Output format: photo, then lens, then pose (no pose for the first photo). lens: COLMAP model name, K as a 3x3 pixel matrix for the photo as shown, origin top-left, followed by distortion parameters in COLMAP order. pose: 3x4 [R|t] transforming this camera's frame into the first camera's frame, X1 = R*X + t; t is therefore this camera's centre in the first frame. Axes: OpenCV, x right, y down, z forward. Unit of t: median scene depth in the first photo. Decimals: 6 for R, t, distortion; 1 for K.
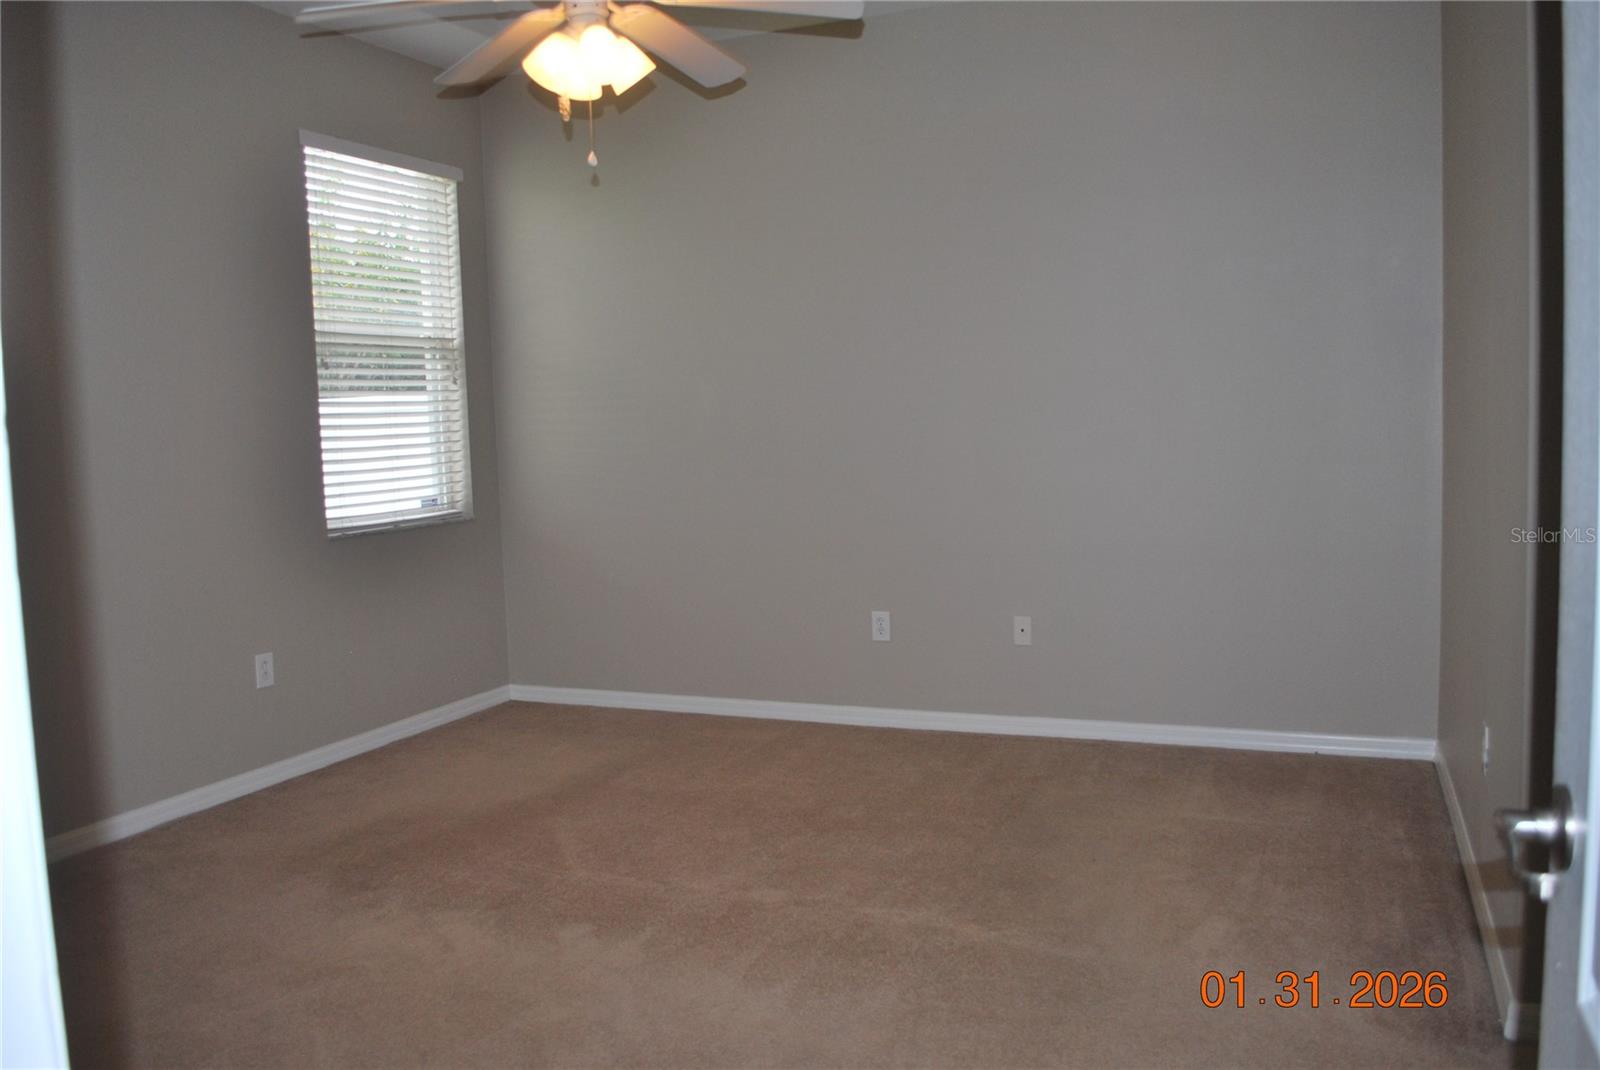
lens RADIAL K [[1272.7, 0, 800.0], [0, 1272.7, 535.0], [0, 0, 1]] dist [-0.082712, 0.000765]
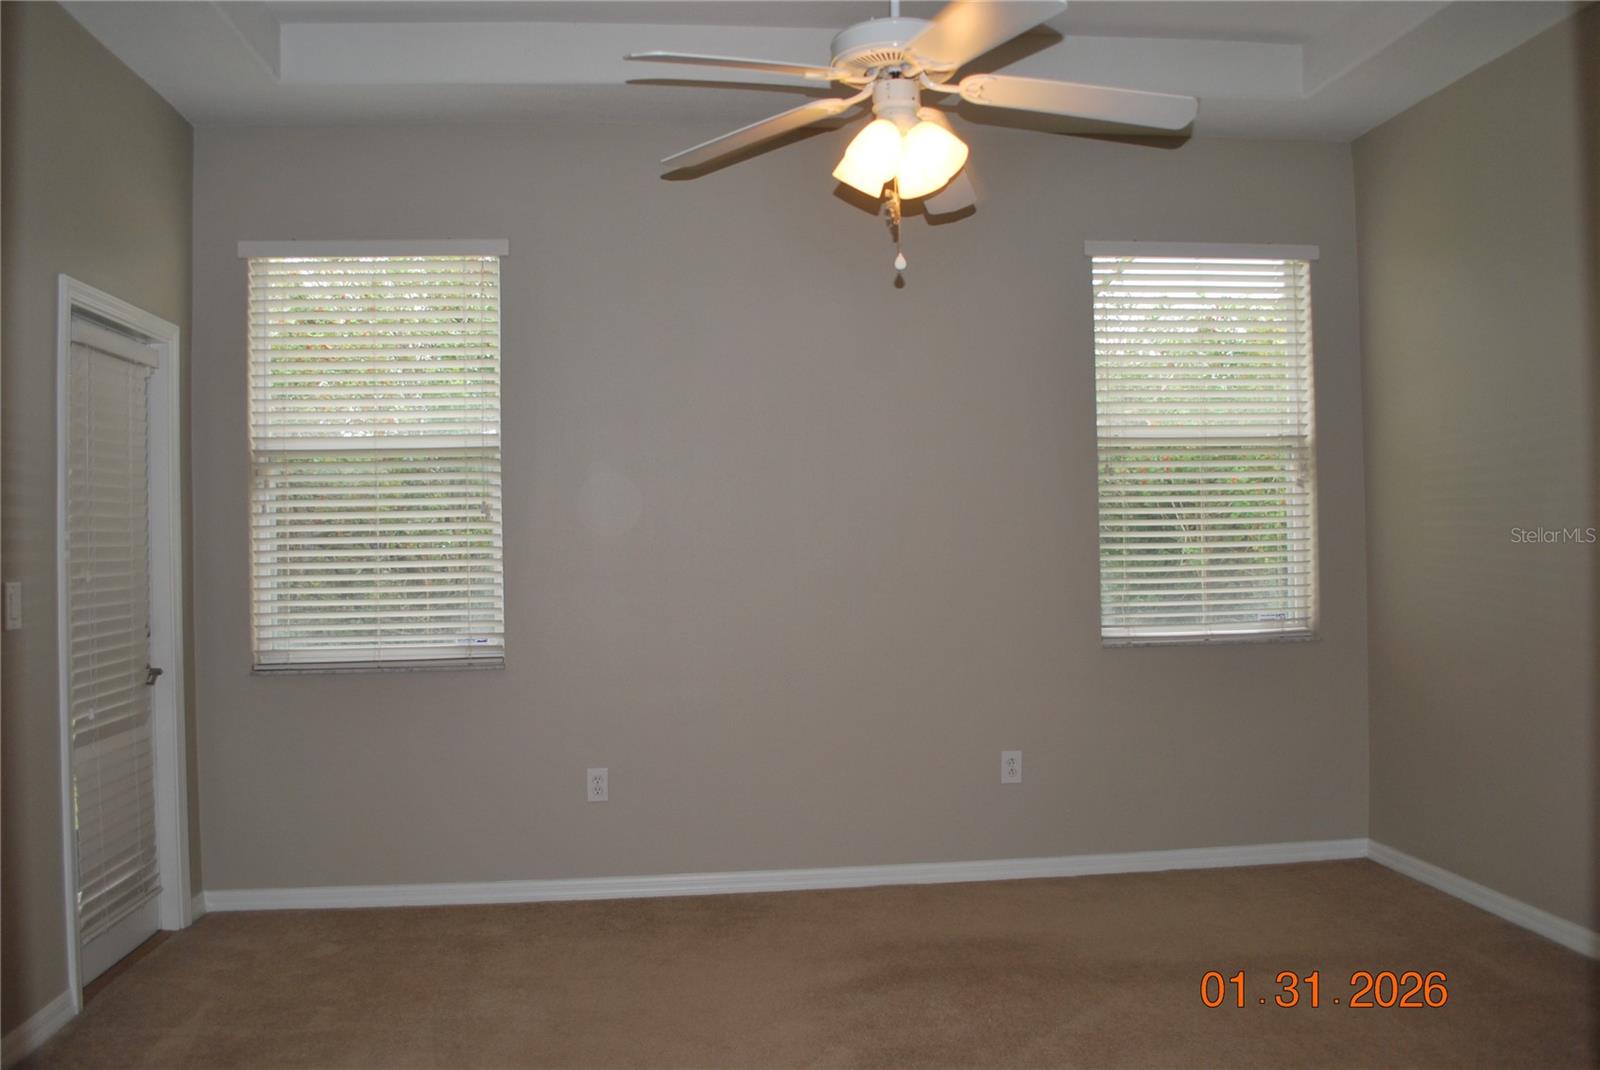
lens RADIAL K [[1255.2, 0, 800.0], [0, 1255.2, 535.0], [0, 0, 1]] dist [-0.105489, 0.063911]
pose [[0.497450, 0.018147, -0.867303, 0.353780], [-0.076940, 0.996764, -0.023274, -0.043298], [0.864074, 0.078308, 0.497237, 0.302123]]
